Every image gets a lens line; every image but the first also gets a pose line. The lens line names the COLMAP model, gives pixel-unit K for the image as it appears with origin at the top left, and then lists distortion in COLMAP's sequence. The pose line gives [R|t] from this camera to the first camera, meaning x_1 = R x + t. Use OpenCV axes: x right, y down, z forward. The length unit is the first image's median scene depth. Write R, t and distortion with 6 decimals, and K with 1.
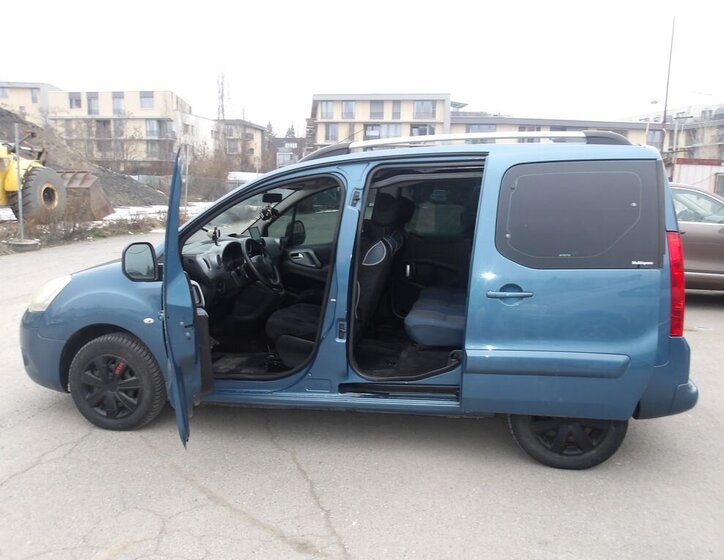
lens RADIAL K [[635.9, 0, 362.0], [0, 635.9, 280.0], [0, 0, 1]] dist [0.000607, -0.005219]
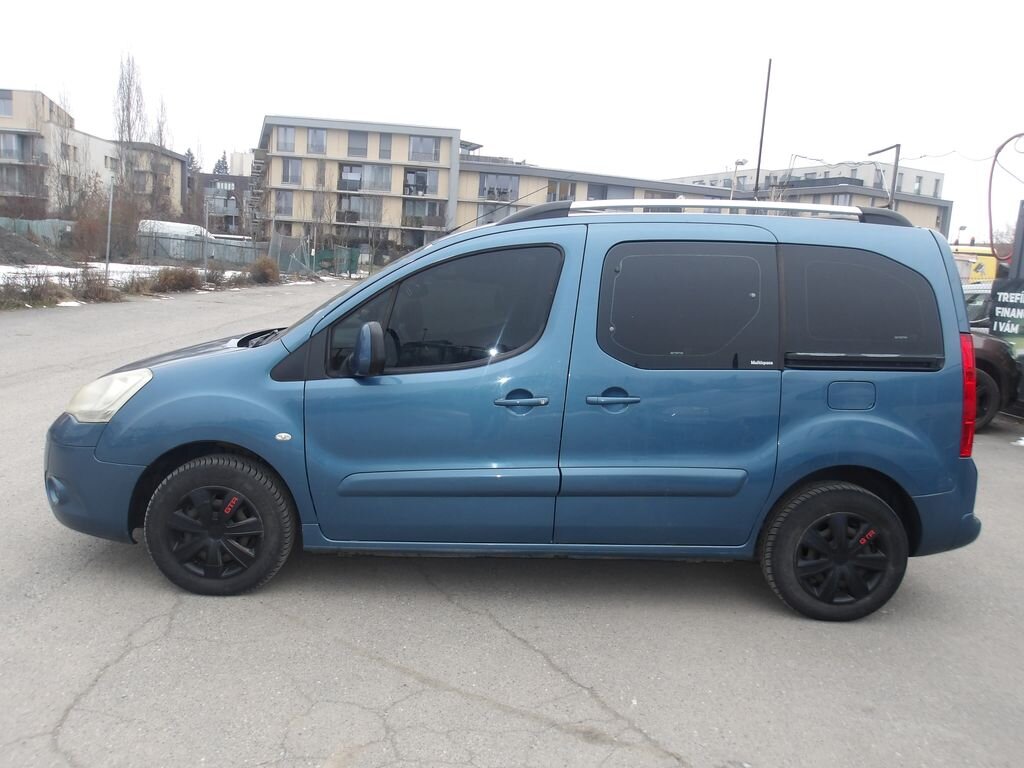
lens RADIAL K [[875.1, 0, 512.0], [0, 875.1, 384.0], [0, 0, 1]] dist [-0.011793, 0.013749]
pose [[0.975302, 0.015658, 0.220318, -0.255705], [-0.015956, 0.999873, -0.000427, 0.001870], [-0.220297, -0.003099, 0.975428, 0.004754]]
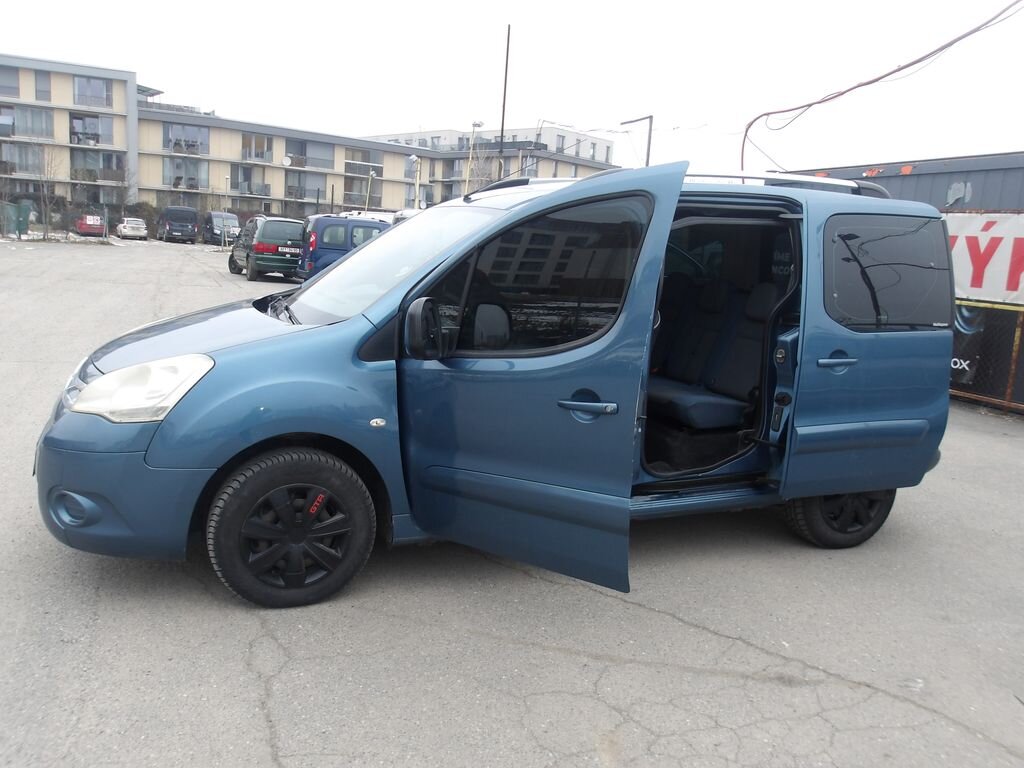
lens RADIAL K [[876.1, 0, 512.0], [0, 876.1, 384.0], [0, 0, 1]] dist [-0.004968, 0.010155]
pose [[0.836665, -0.049790, 0.545447, -0.589495], [0.028645, 0.998474, 0.047205, -0.010119], [-0.546965, -0.023871, 0.836815, 0.165355]]
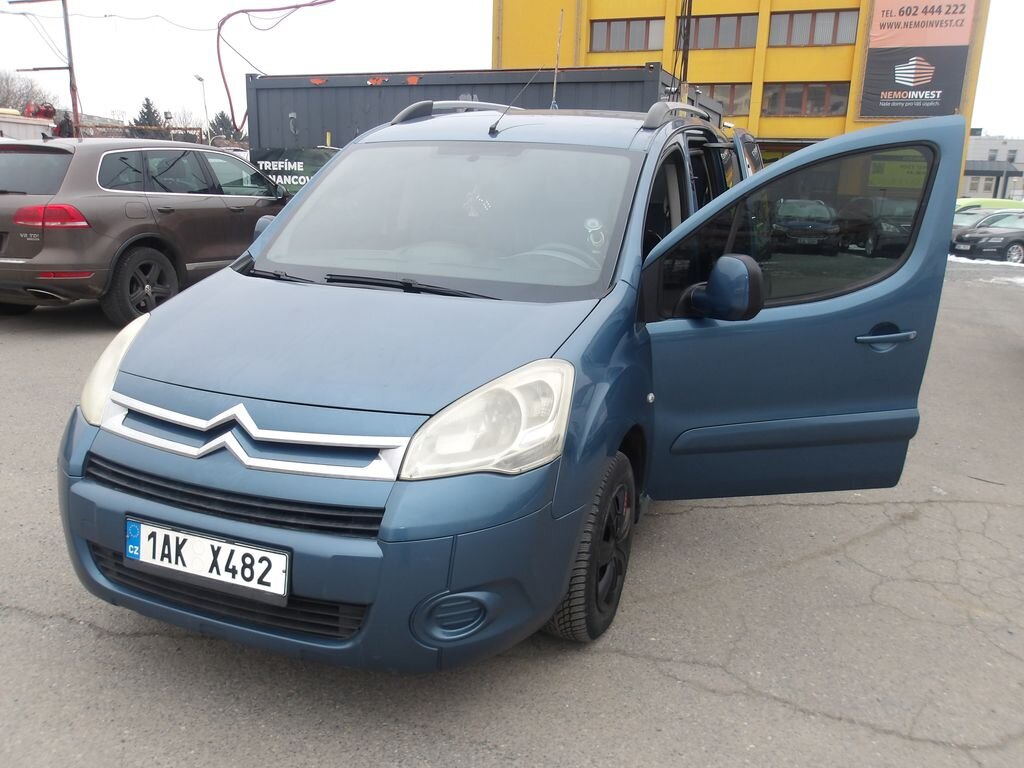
lens RADIAL K [[866.4, 0, 512.0], [0, 866.4, 384.0], [0, 0, 1]] dist [0.001580, 0.015576]
pose [[0.182450, -0.244350, 0.952368, -0.931413], [0.119263, 0.966974, 0.225250, -0.119626], [-0.975955, 0.072485, 0.205566, 0.810306]]
